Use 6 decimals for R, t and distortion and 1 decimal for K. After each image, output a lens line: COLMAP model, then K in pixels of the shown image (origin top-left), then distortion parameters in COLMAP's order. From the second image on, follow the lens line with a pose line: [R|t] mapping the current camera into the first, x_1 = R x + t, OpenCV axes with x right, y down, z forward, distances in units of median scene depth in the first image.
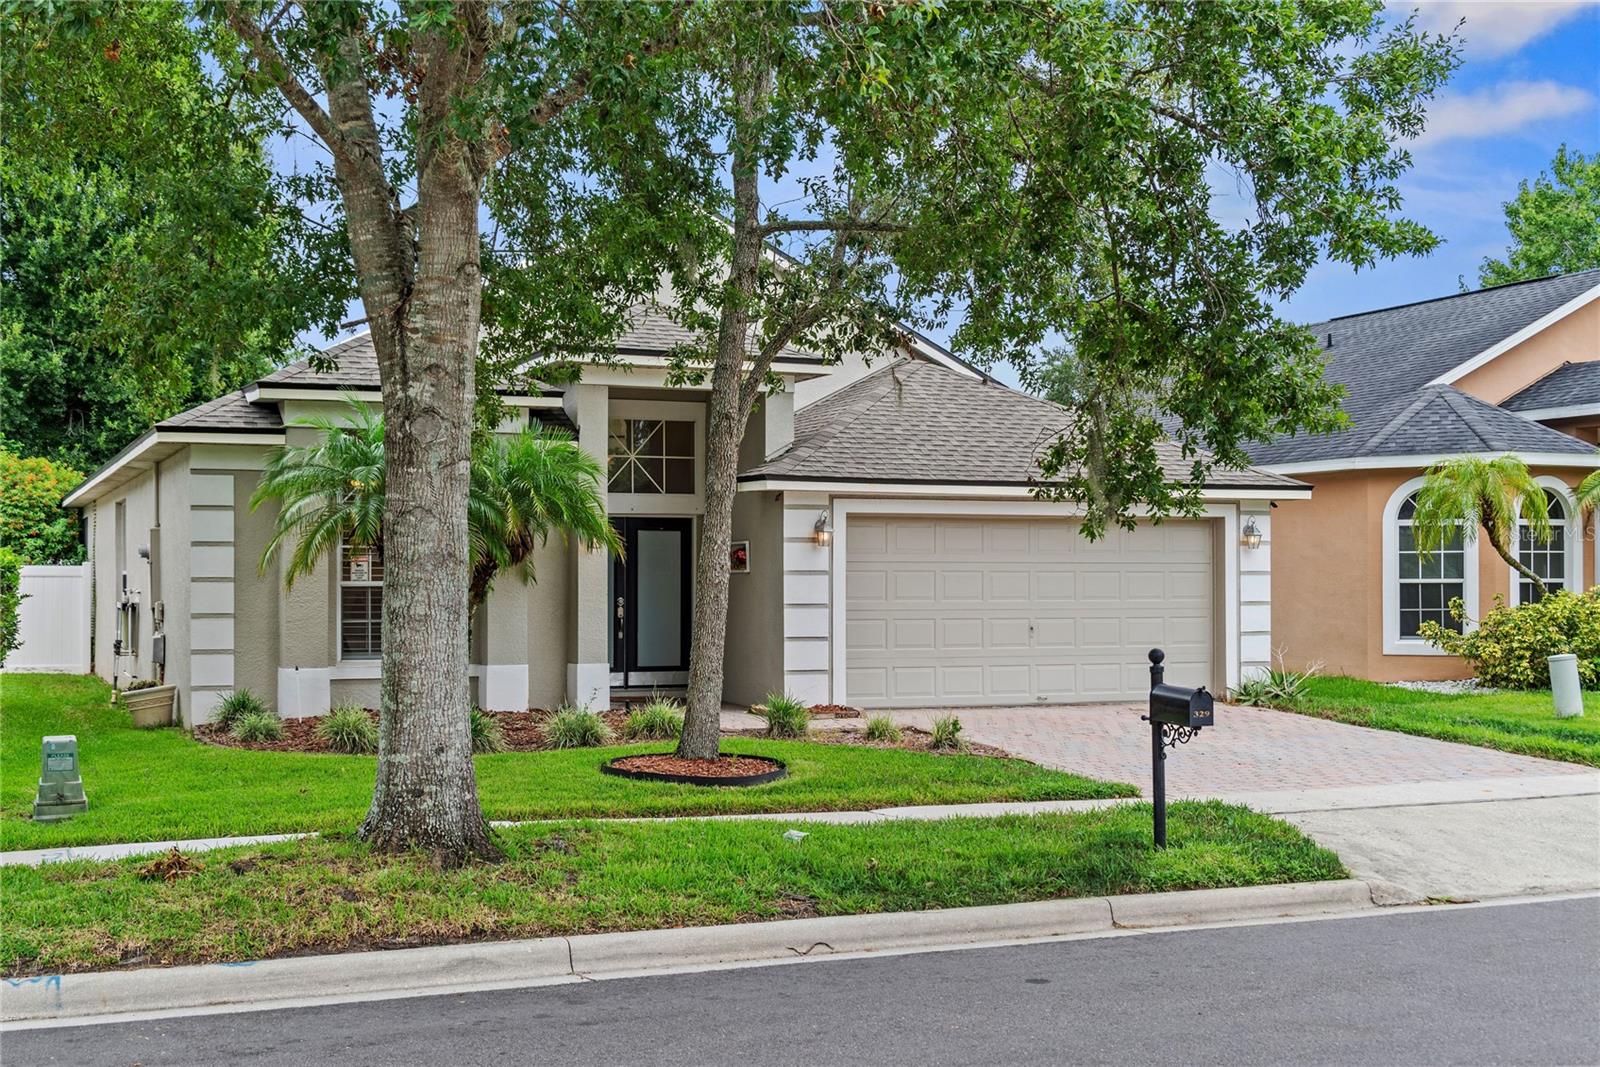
lens RADIAL K [[1992.9, 0, 800.0], [0, 1992.9, 536.5], [0, 0, 1]] dist [-0.003951, 0.000000]
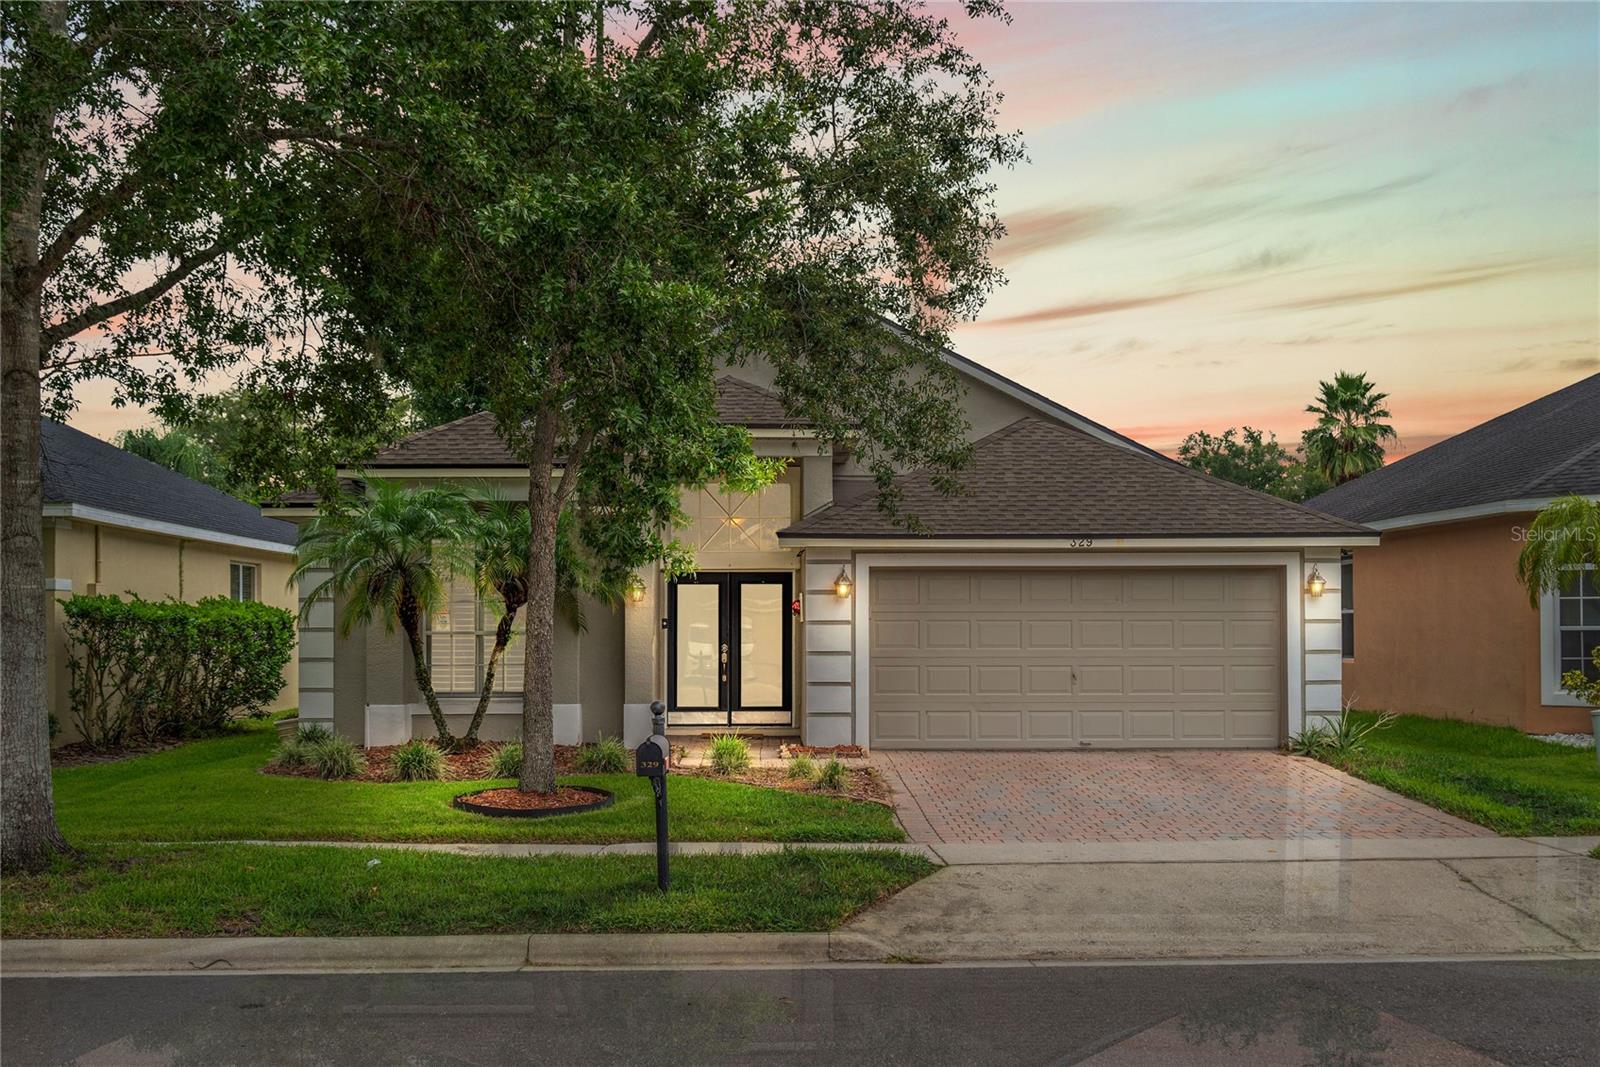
lens RADIAL K [[1789.6, 0, 800.1], [0, 1789.6, 535.0], [0, 0, 1]] dist [0.004245, 0.000000]
pose [[0.935548, -0.019275, -0.352674, 0.312173], [0.009660, 0.999533, -0.029003, -0.001300], [0.353069, 0.023727, 0.935297, 0.077067]]
